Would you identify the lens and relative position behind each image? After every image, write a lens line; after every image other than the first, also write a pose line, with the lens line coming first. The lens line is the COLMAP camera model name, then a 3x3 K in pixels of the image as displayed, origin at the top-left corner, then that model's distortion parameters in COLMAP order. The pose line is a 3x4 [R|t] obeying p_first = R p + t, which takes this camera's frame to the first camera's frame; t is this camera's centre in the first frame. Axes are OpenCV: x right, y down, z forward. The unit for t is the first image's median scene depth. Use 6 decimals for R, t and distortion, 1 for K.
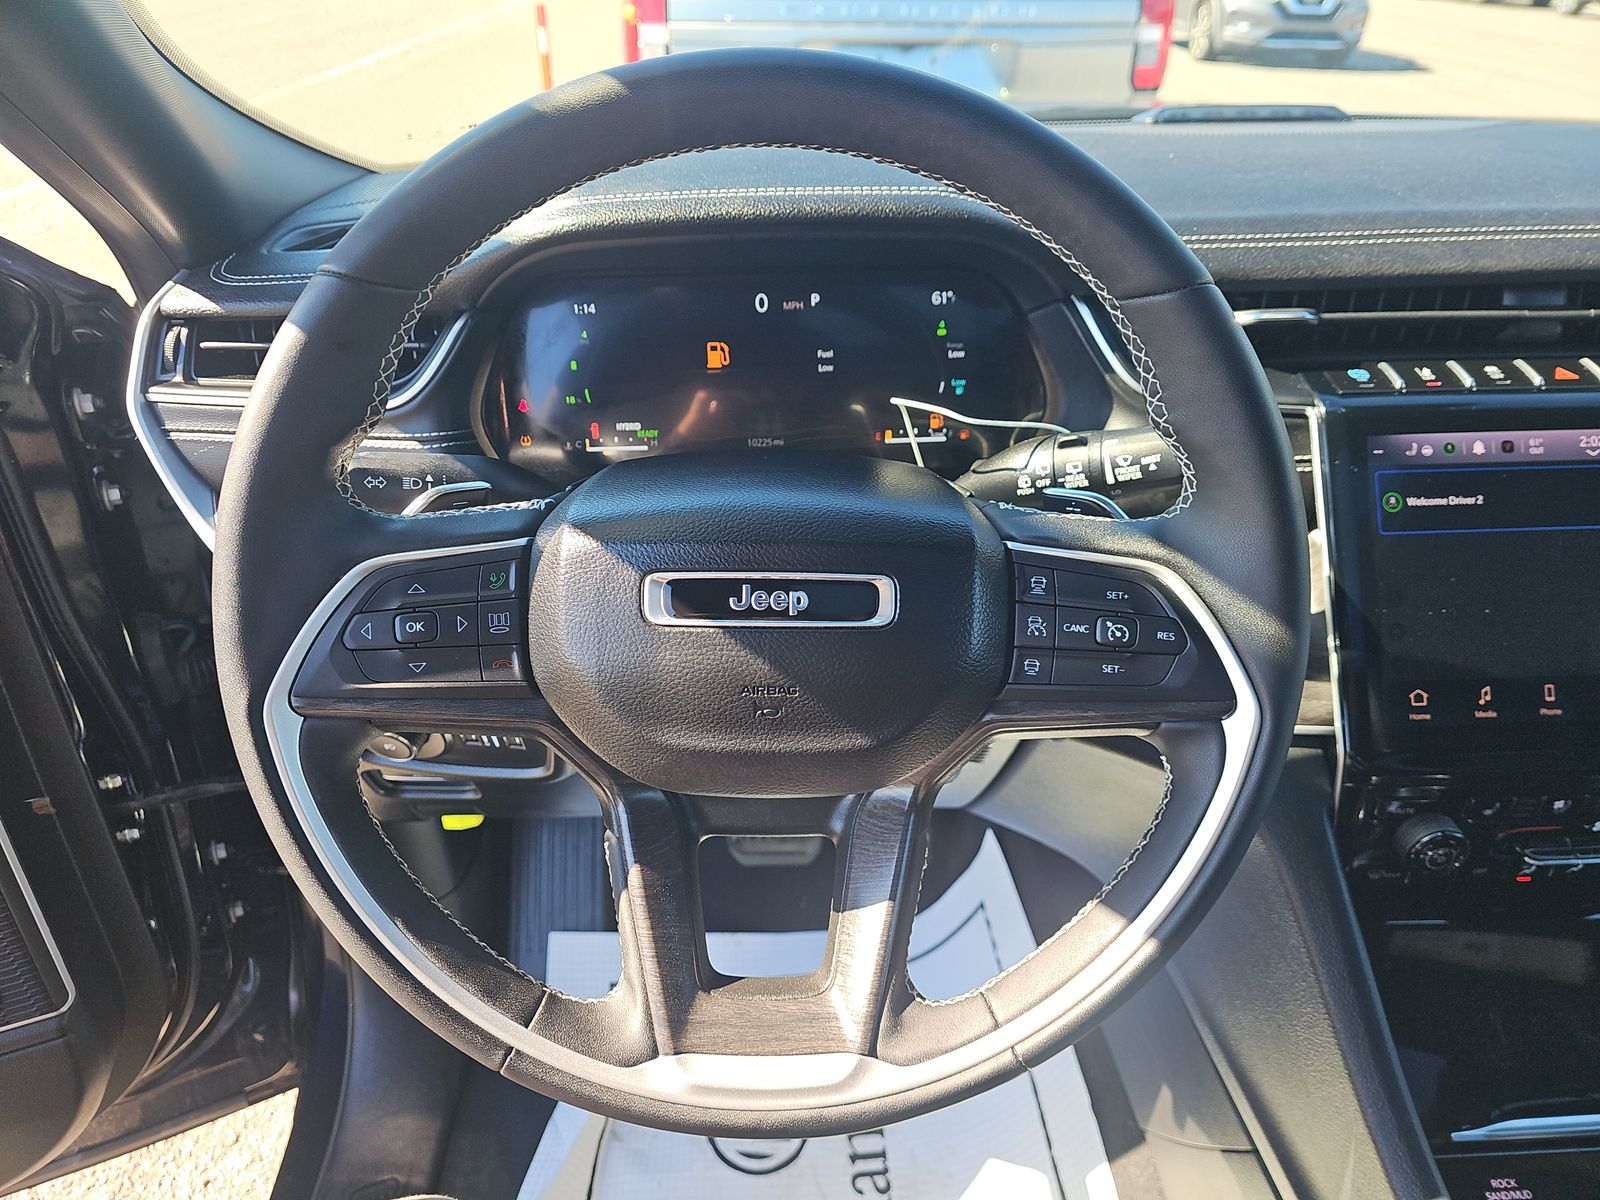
lens RADIAL K [[1085.3, 0, 800.0], [0, 1085.3, 600.0], [0, 0, 1]] dist [0.043052, -0.062470]
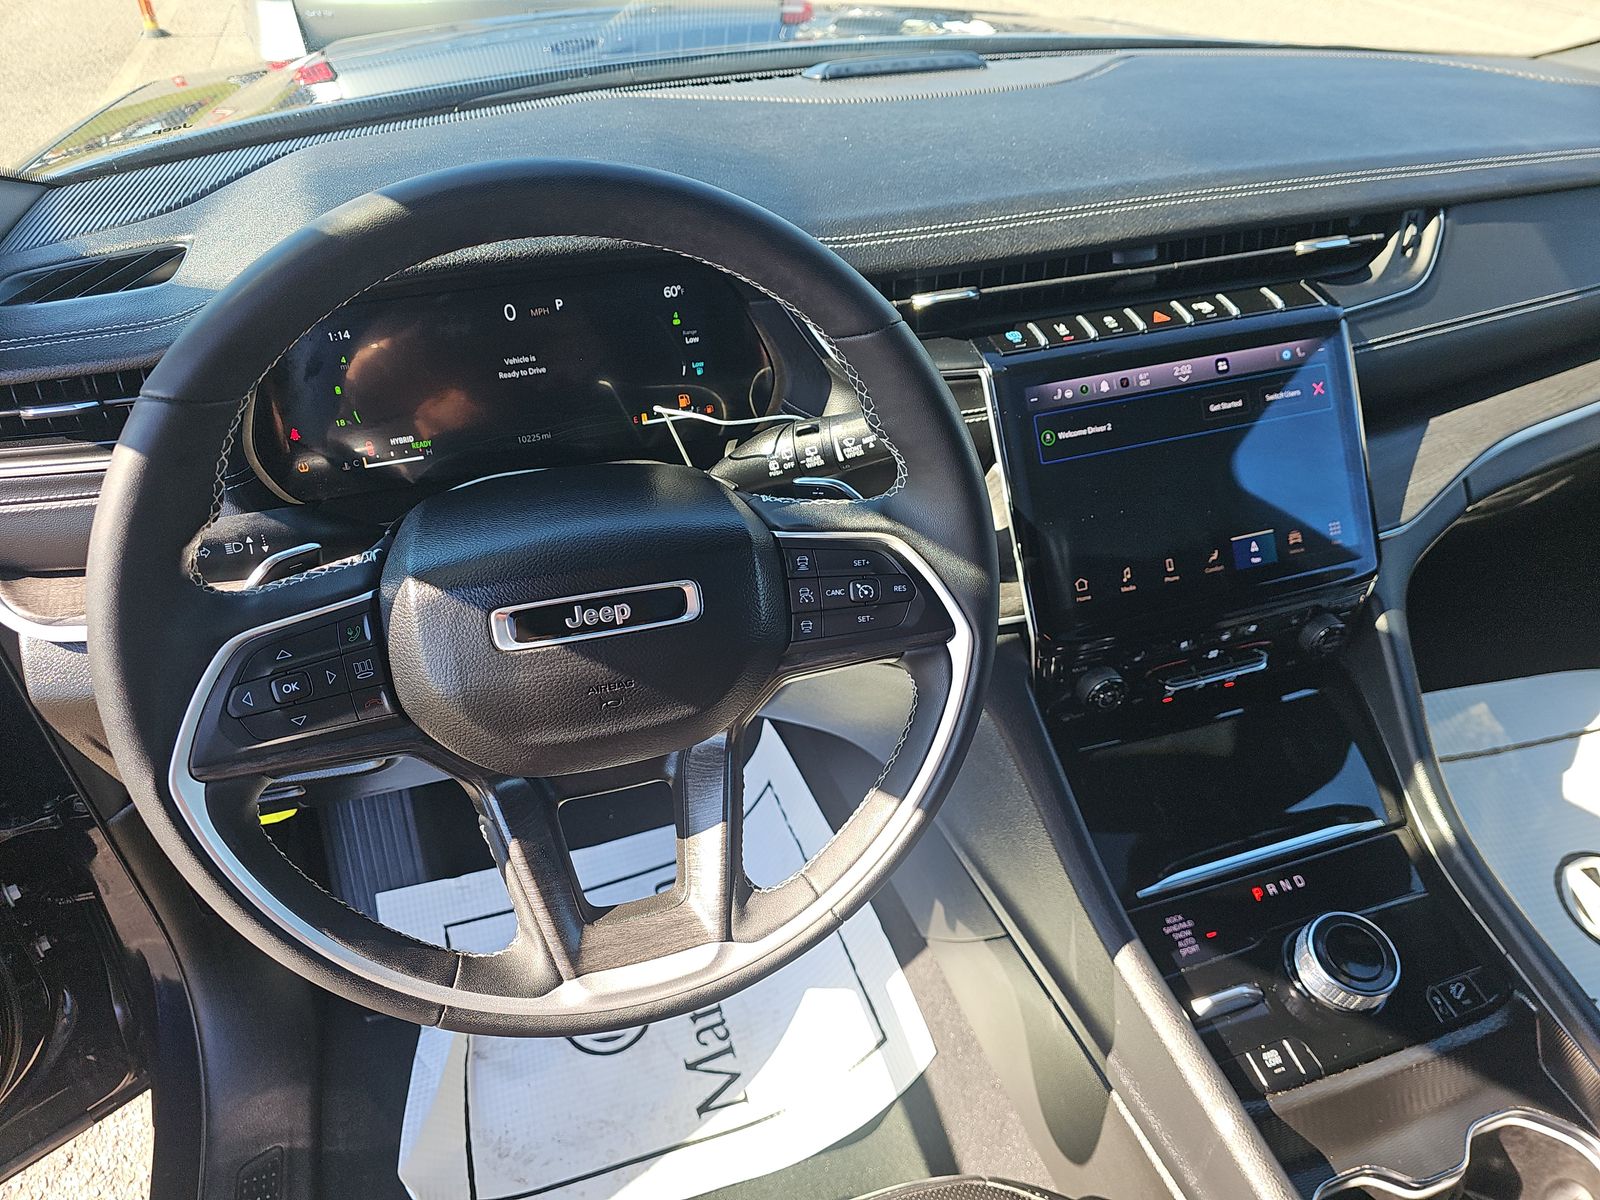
lens RADIAL K [[1099.4, 0, 800.0], [0, 1099.4, 600.0], [0, 0, 1]] dist [0.060087, -0.072551]
pose [[0.958389, -0.165818, 0.232366, -0.077971], [0.136996, 0.981298, 0.135226, -0.125239], [-0.250443, -0.097766, 0.963182, -0.213028]]
